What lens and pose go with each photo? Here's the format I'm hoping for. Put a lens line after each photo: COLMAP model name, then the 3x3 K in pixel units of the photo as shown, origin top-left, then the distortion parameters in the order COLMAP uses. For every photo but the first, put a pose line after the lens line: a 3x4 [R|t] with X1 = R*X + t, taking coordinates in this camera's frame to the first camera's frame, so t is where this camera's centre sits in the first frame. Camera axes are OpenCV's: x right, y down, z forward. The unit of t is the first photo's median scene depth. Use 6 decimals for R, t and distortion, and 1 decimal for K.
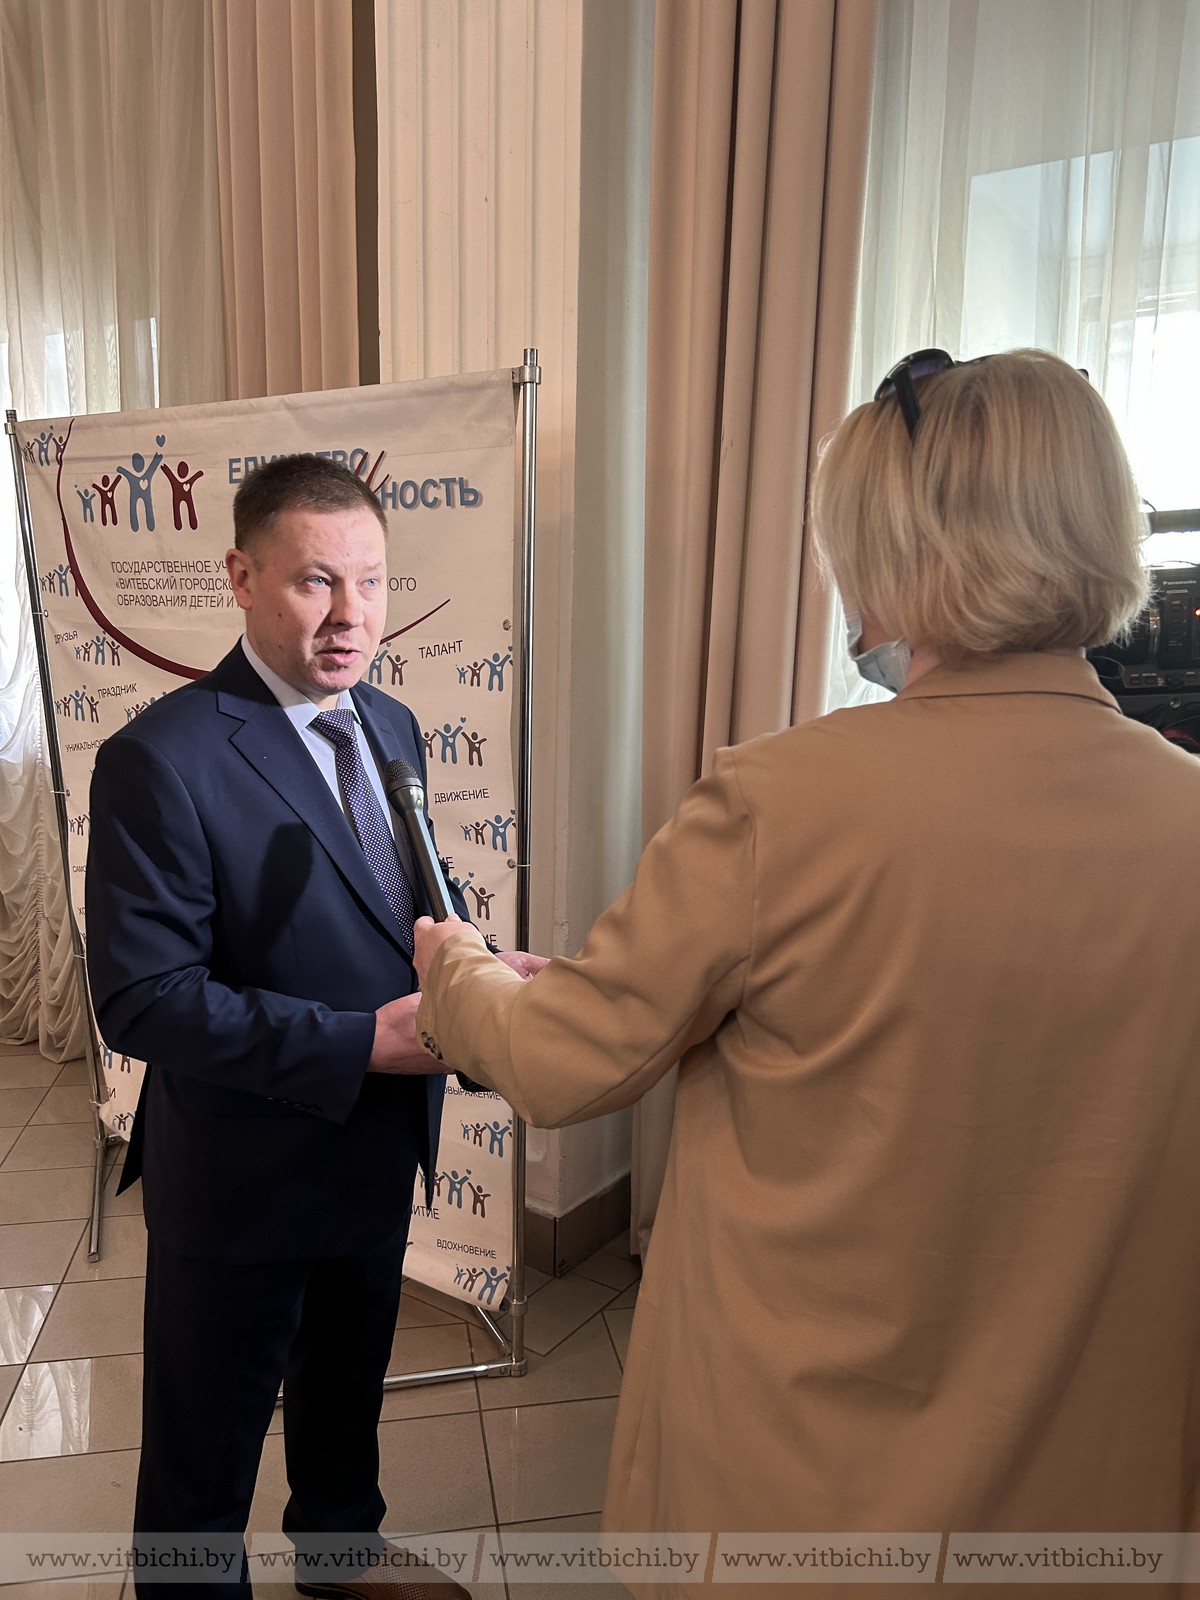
lens RADIAL K [[1220.8, 0, 600.0], [0, 1220.8, 800.0], [0, 0, 1]] dist [-0.010101, -0.002945]
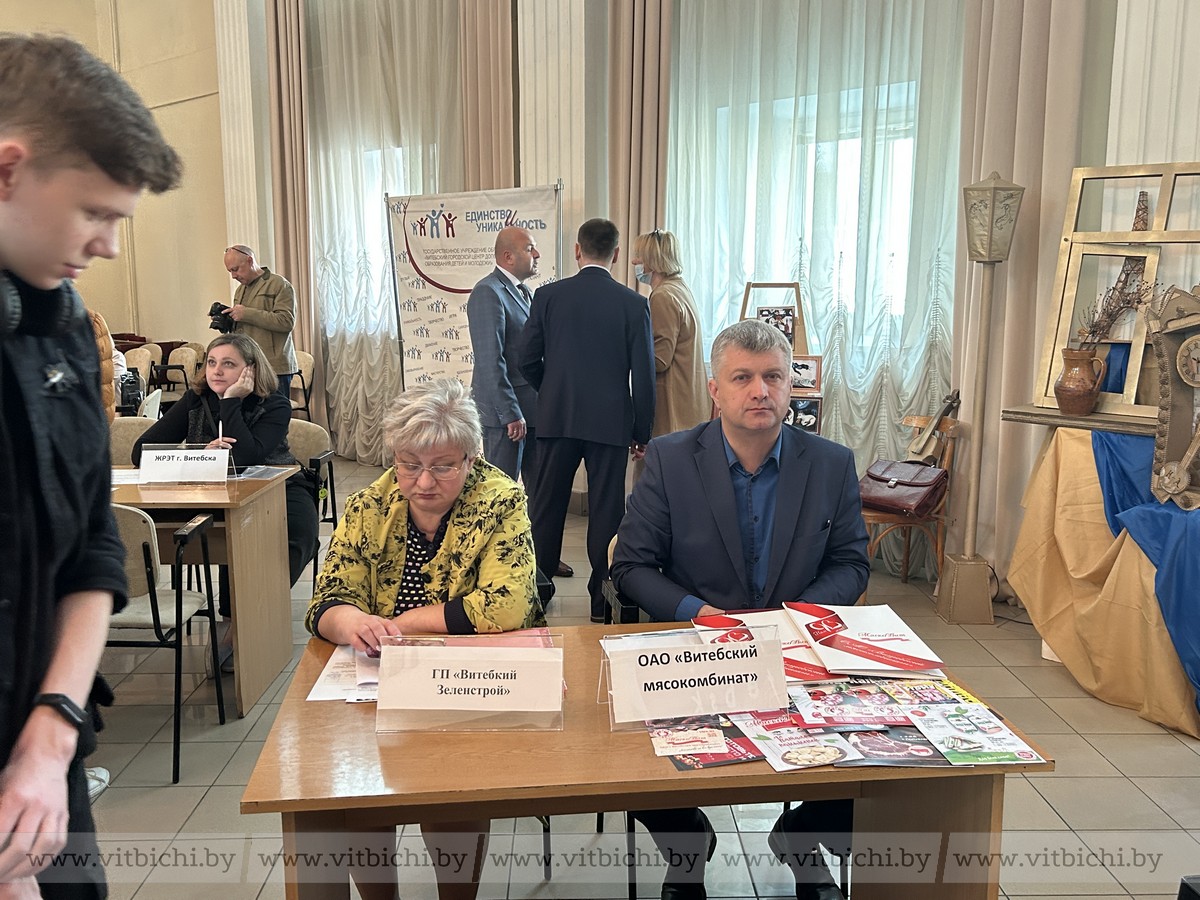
lens RADIAL K [[1054.8, 0, 600.0], [0, 1054.8, 450.0], [0, 0, 1]] dist [-0.003496, -0.001727]
pose [[0.985876, 0.011057, -0.167109, 0.386547], [-0.010781, 0.999939, 0.002554, 0.242796], [0.167127, -0.000716, 0.985935, -1.261720]]
